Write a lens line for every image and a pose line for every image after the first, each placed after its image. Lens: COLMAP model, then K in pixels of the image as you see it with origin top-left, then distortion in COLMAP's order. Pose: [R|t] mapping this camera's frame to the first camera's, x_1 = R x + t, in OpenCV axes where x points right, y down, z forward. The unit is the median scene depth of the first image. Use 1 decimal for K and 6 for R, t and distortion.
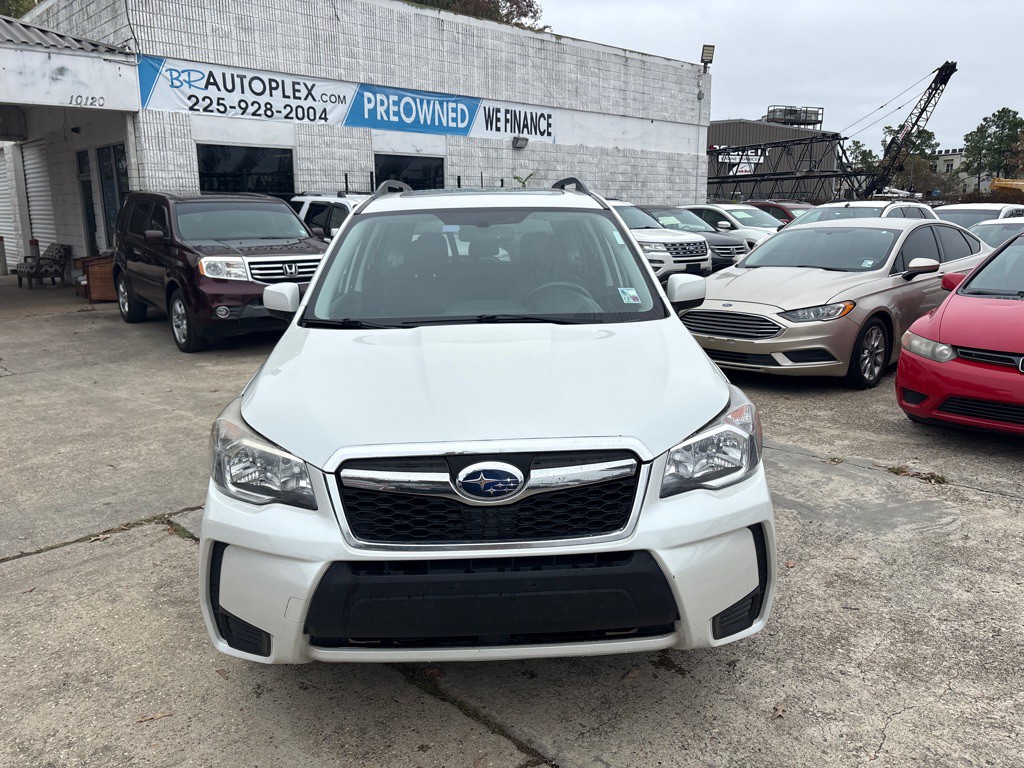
lens RADIAL K [[778.6, 0, 515.0], [0, 778.6, 362.5], [0, 0, 1]] dist [0.042191, -0.042380]
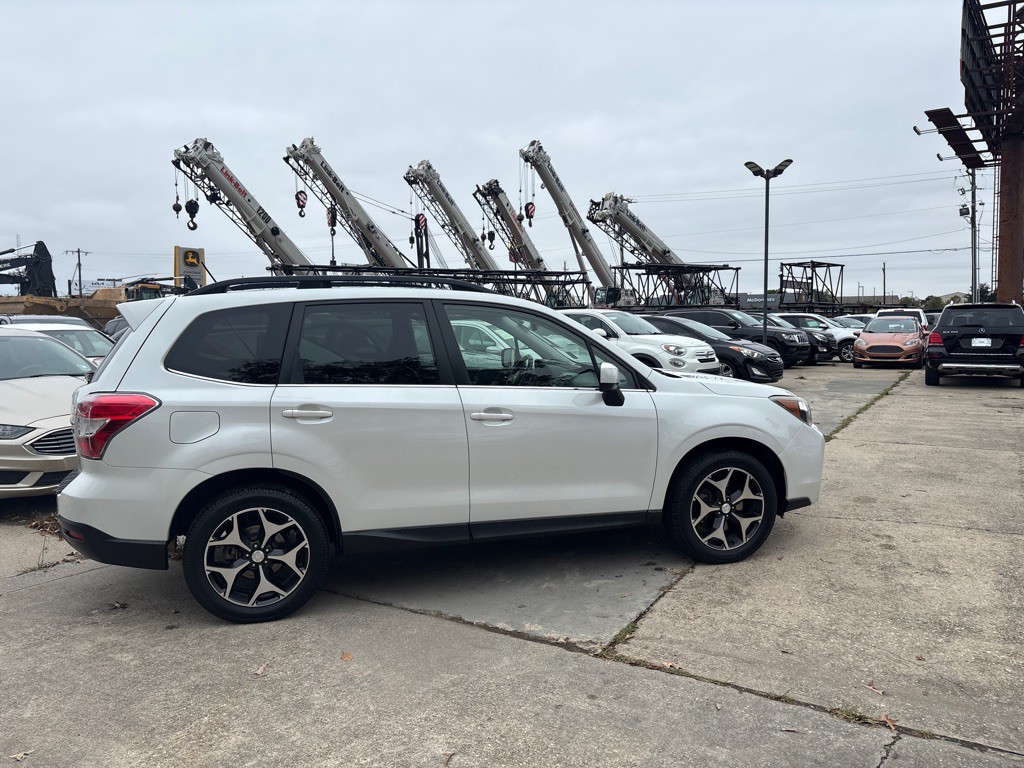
lens RADIAL K [[778.6, 0, 509.1], [0, 778.6, 383.5], [0, 0, 1]] dist [0.042191, -0.042380]
pose [[-0.251870, -0.070216, 0.965210, -0.357634], [0.197519, 0.972640, 0.122299, -0.061840], [-0.947390, 0.221451, -0.231110, 0.358308]]
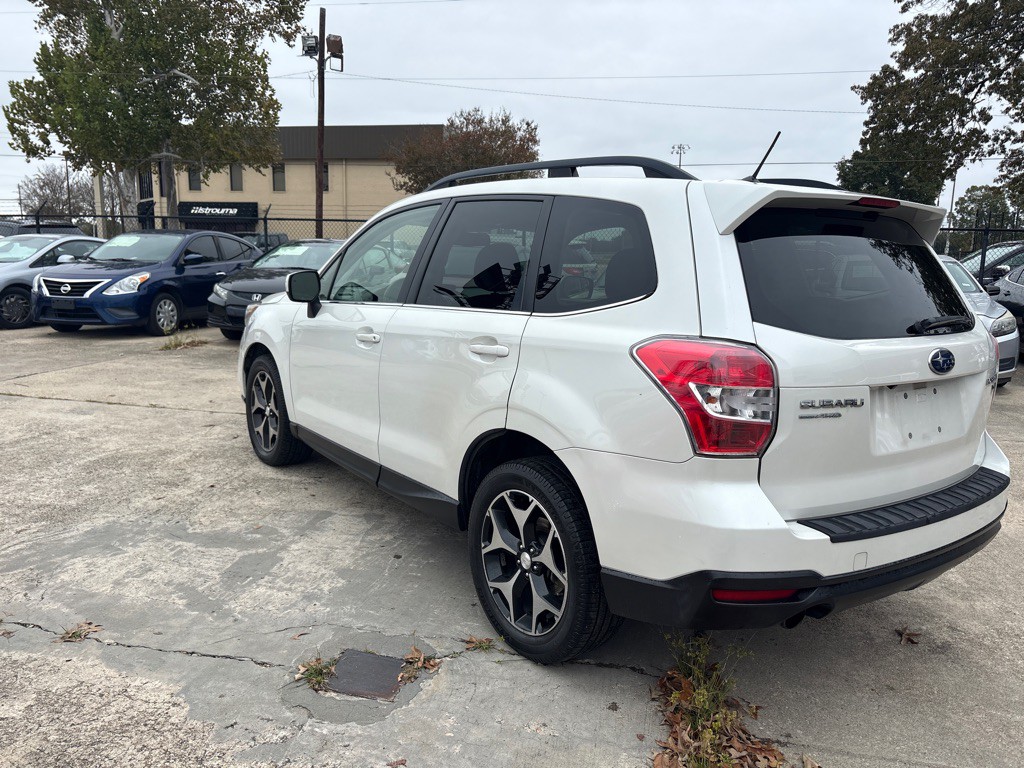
lens RADIAL K [[778.6, 0, 520.6], [0, 778.6, 380.5], [0, 0, 1]] dist [0.042191, -0.042380]
pose [[-0.829476, 0.082381, -0.552433, 0.150124], [-0.123287, 0.937663, 0.324944, -0.093045], [0.544765, 0.337641, -0.767613, 0.528117]]
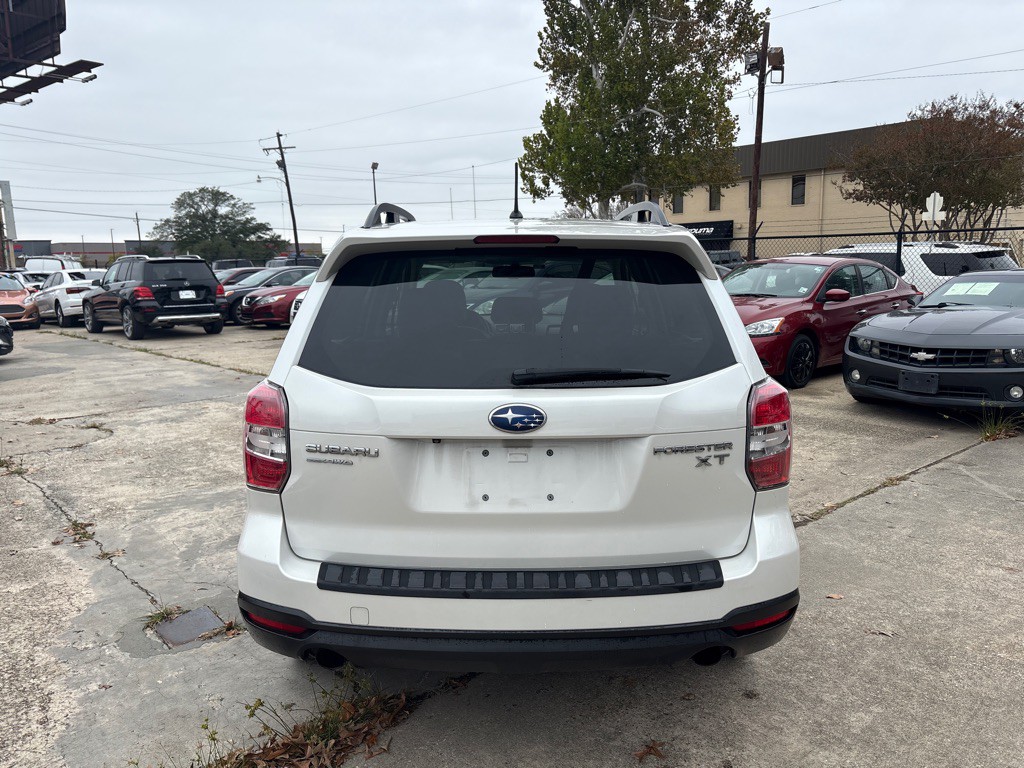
lens RADIAL K [[778.6, 0, 515.3], [0, 778.6, 386.0], [0, 0, 1]] dist [0.042191, -0.042380]
pose [[-0.999002, 0.017714, 0.041002, -0.023515], [0.030760, 0.938466, 0.343998, -0.109507], [-0.032385, 0.344916, -0.938075, 0.582027]]
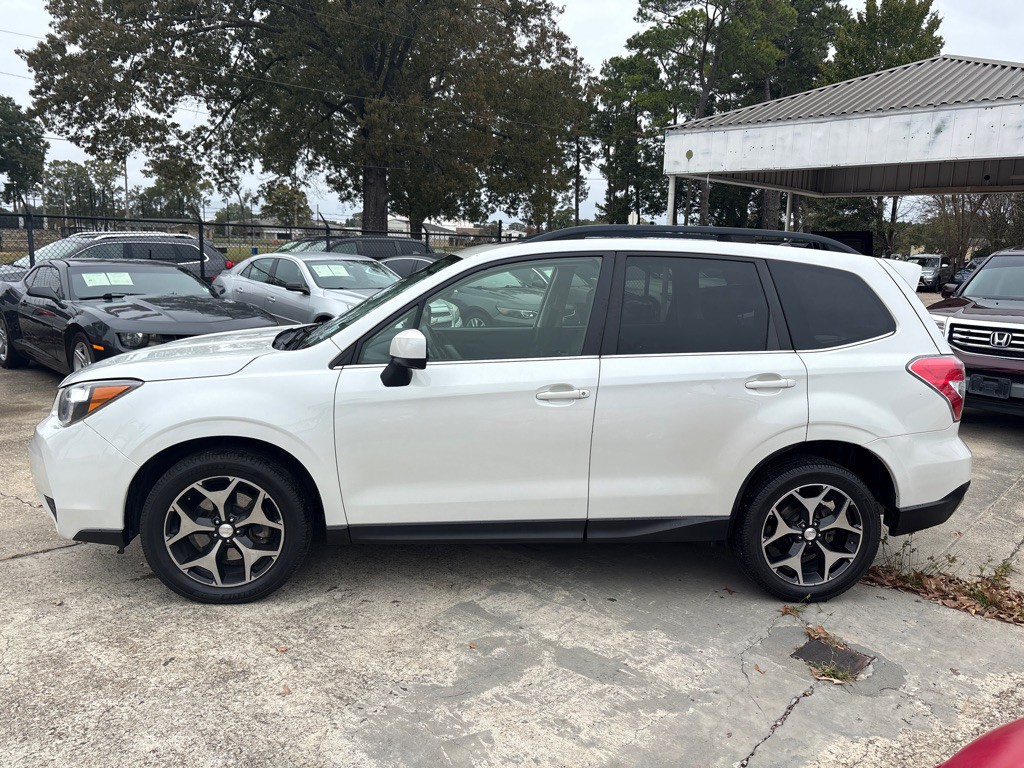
lens RADIAL K [[778.6, 0, 519.0], [0, 778.6, 384.2], [0, 0, 1]] dist [0.042191, -0.042380]
pose [[0.071440, 0.182345, -0.980636, 0.285720], [-0.221734, 0.961451, 0.162624, -0.057597], [0.972487, 0.205823, 0.109118, 0.262929]]
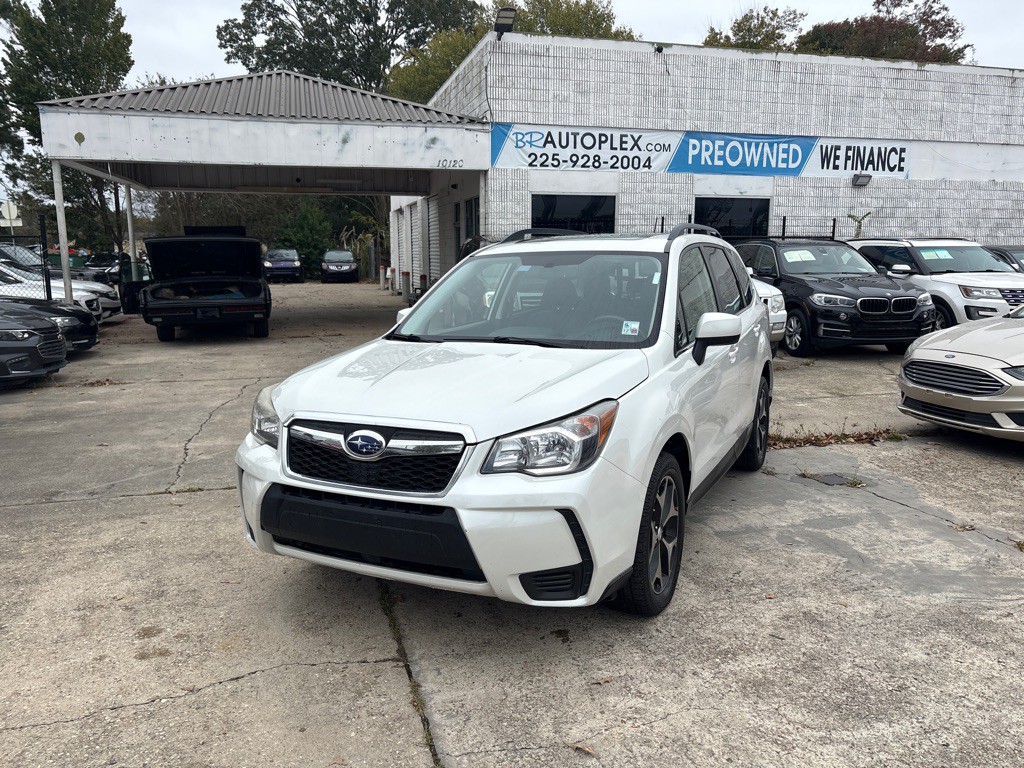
lens RADIAL K [[778.6, 0, 521.3], [0, 778.6, 377.7], [0, 0, 1]] dist [0.042191, -0.042380]
pose [[0.883583, 0.079043, -0.461555, 0.122492], [-0.093403, 0.995594, -0.008308, 0.002602], [0.458865, 0.050451, 0.887073, -0.019046]]
